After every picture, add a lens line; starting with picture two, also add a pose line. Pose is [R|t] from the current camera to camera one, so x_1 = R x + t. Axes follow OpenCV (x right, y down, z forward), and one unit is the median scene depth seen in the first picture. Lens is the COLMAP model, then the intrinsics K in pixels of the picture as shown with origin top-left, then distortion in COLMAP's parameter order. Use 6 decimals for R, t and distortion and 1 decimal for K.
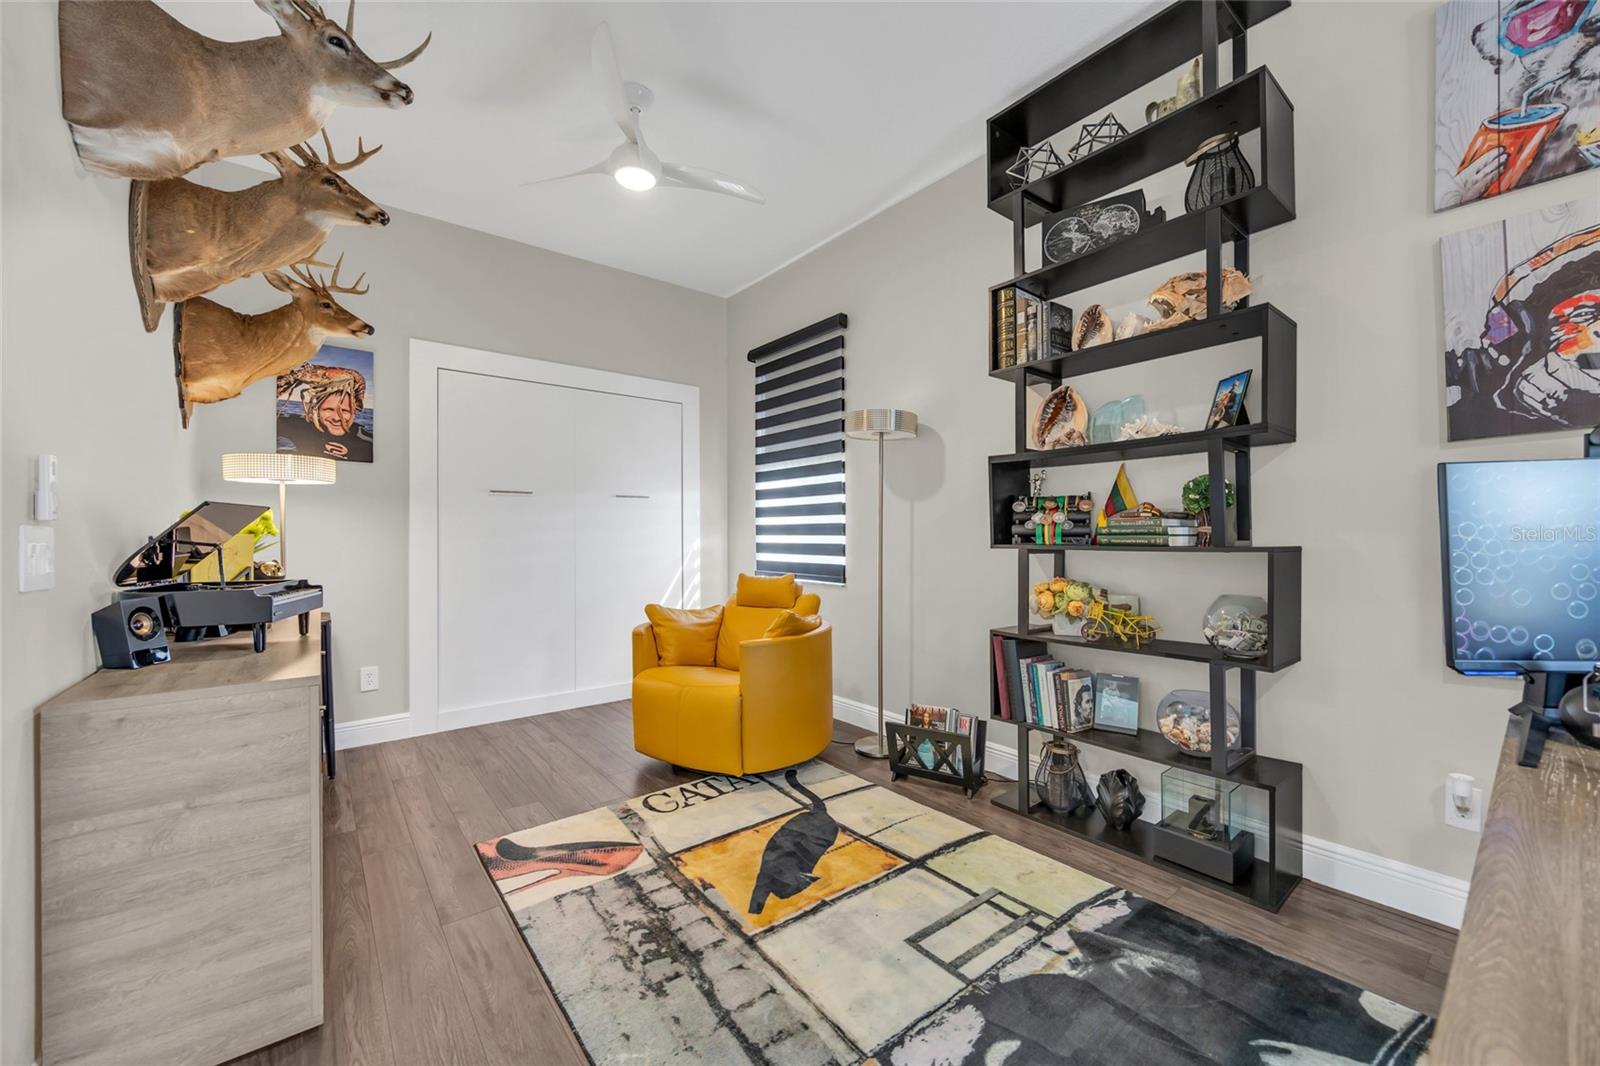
lens RADIAL K [[617.7, 0, 804.6], [0, 617.7, 534.2], [0, 0, 1]] dist [-0.002434, -0.000449]
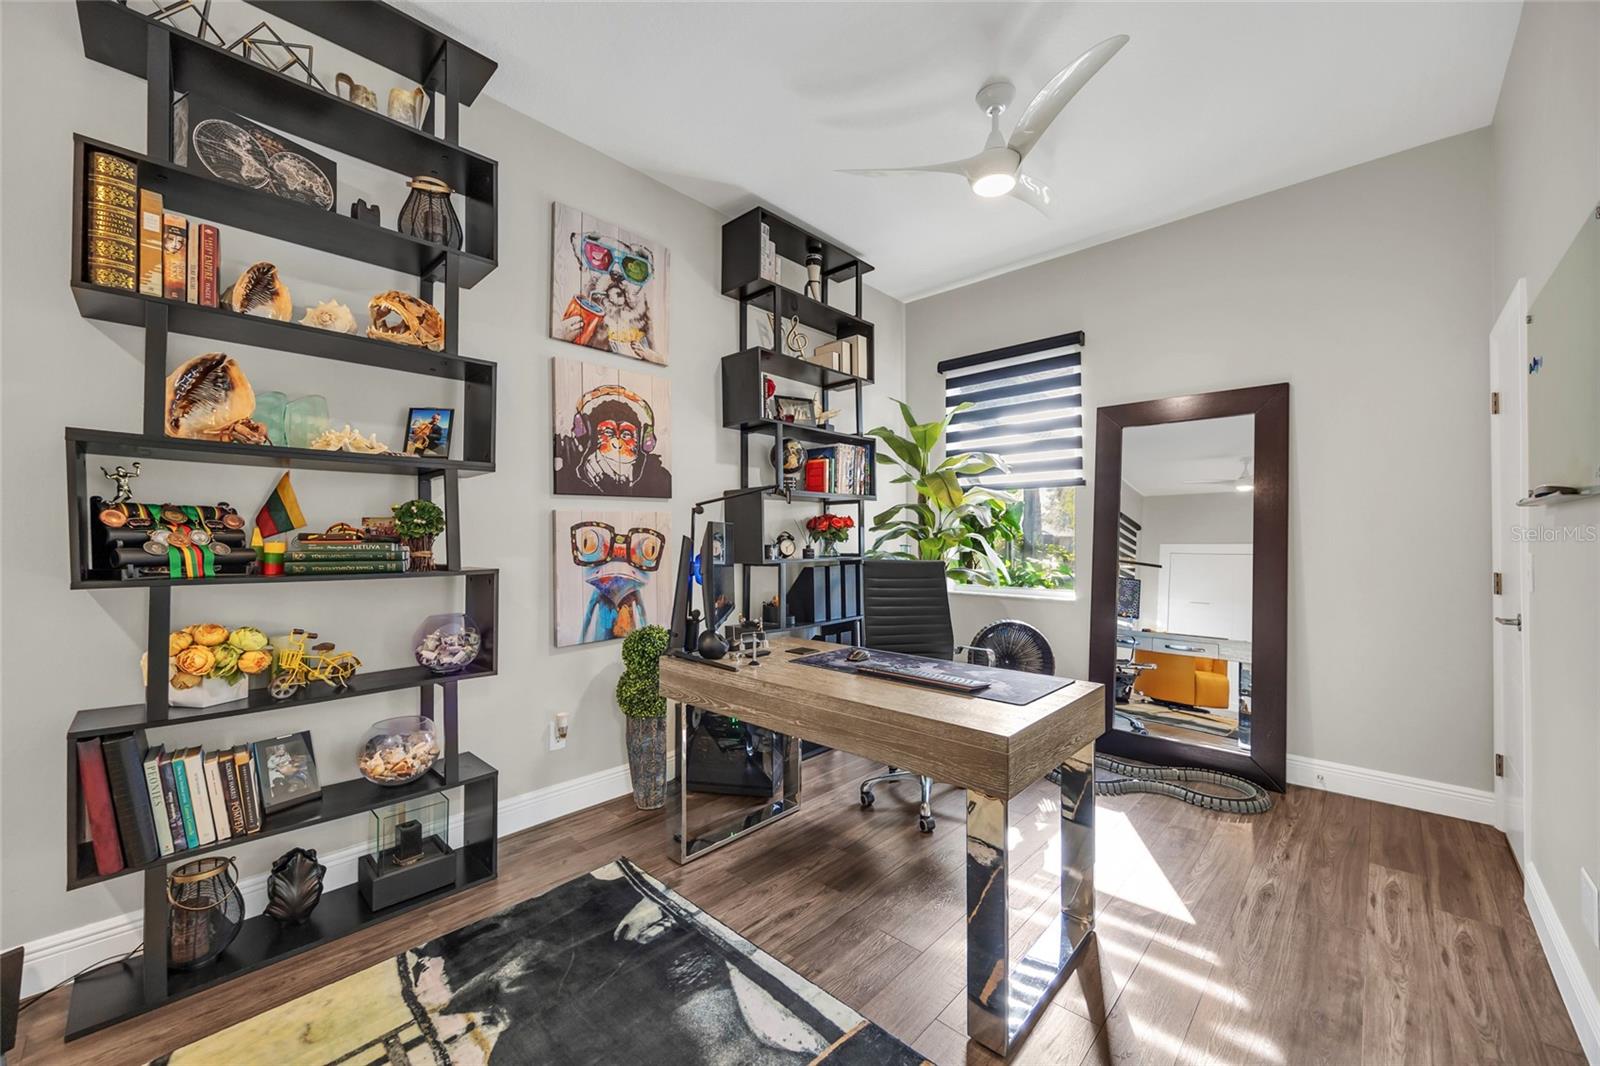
lens RADIAL K [[617.7, 0, 804.6], [0, 617.7, 534.2], [0, 0, 1]] dist [-0.002434, -0.000449]
pose [[-0.142140, 0.013858, 0.989749, -0.411587], [-0.002690, 0.999893, -0.014386, -0.025039], [-0.989843, -0.004707, -0.142088, 0.476966]]
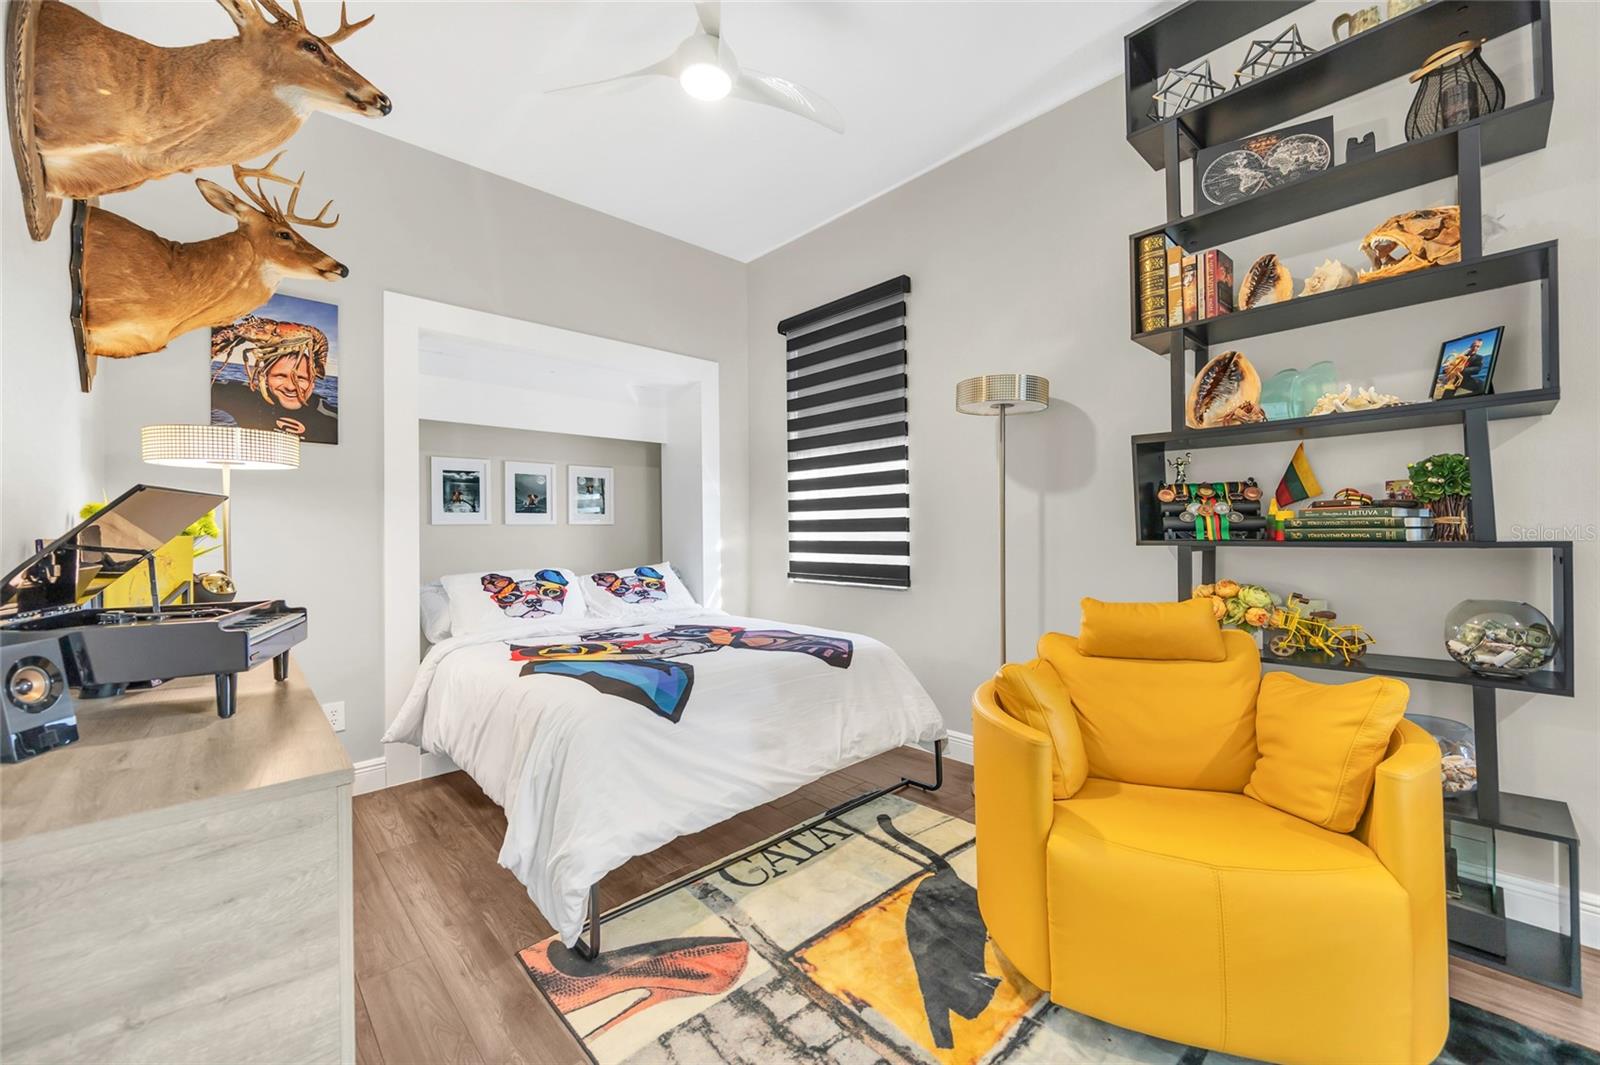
lens RADIAL K [[628.5, 0, 807.2], [0, 628.5, 526.3], [0, 0, 1]] dist [-0.002090, -0.000482]
pose [[0.996596, -0.006972, 0.082148, -0.246281], [0.007559, 0.999948, -0.006836, -0.000453], [-0.082096, 0.007433, 0.996597, 0.218047]]
